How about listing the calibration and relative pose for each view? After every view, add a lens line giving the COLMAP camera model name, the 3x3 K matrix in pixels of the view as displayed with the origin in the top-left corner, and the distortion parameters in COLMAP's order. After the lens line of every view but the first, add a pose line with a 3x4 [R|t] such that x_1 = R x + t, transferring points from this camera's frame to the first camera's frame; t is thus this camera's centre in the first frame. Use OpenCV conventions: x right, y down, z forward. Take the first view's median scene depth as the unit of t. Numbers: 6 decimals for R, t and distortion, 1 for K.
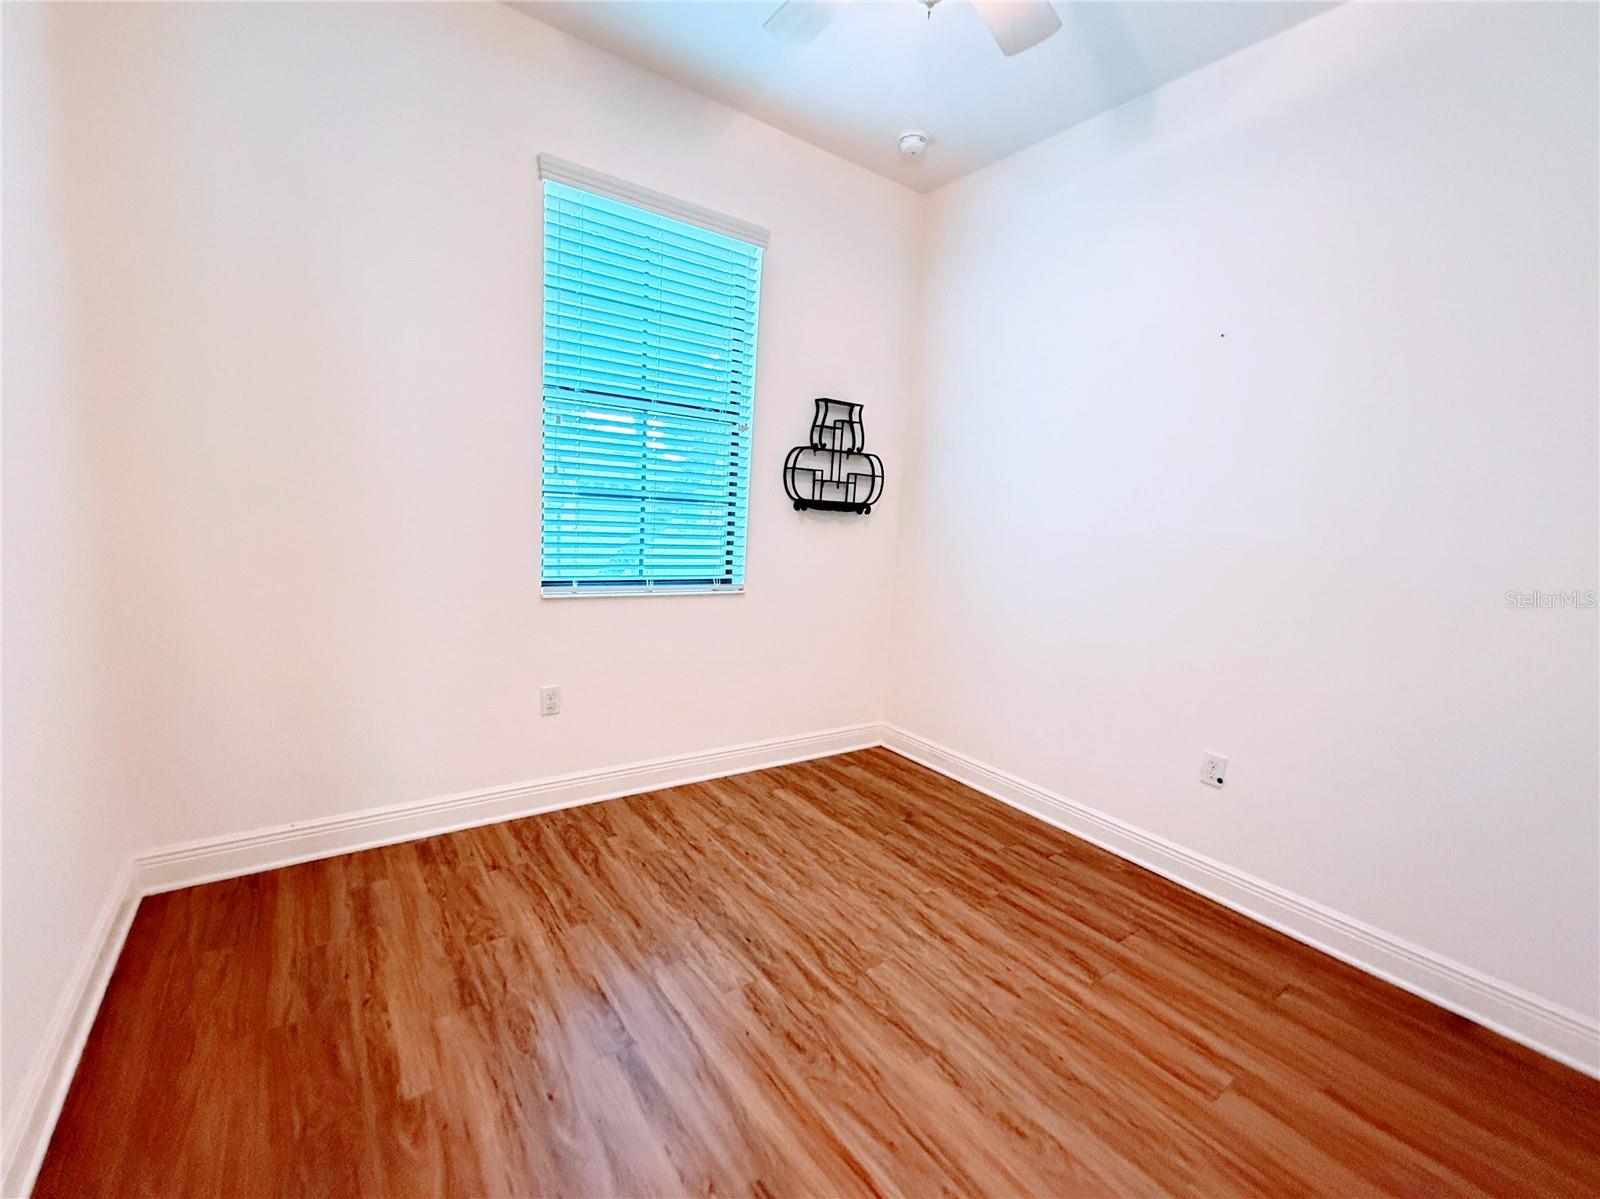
lens RADIAL K [[649.2, 0, 809.1], [0, 649.2, 604.7], [0, 0, 1]] dist [0.004183, -0.000050]
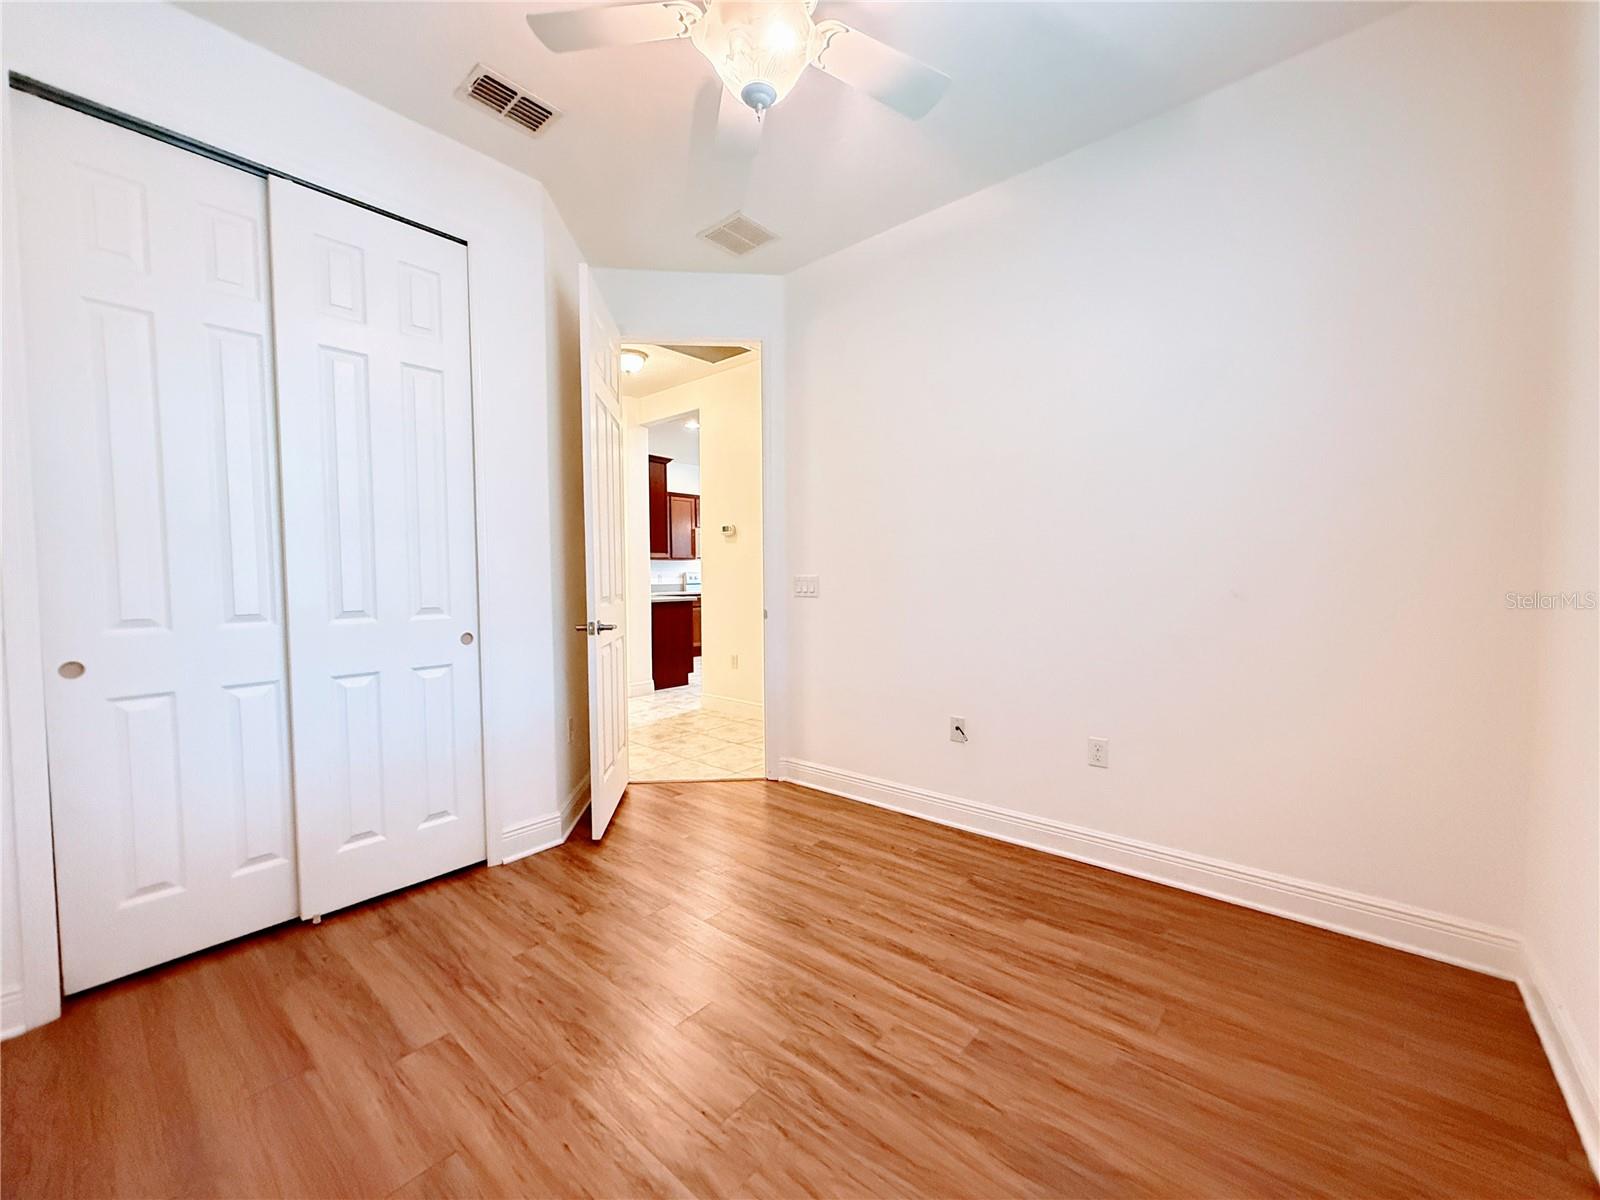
lens RADIAL K [[649.2, 0, 809.1], [0, 649.2, 605.2], [0, 0, 1]] dist [0.004183, -0.000050]
pose [[-0.969487, -0.037345, -0.242283, 0.259225], [-0.081628, 0.981106, 0.175407, -0.196241], [0.231154, 0.189832, -0.954218, 1.764310]]
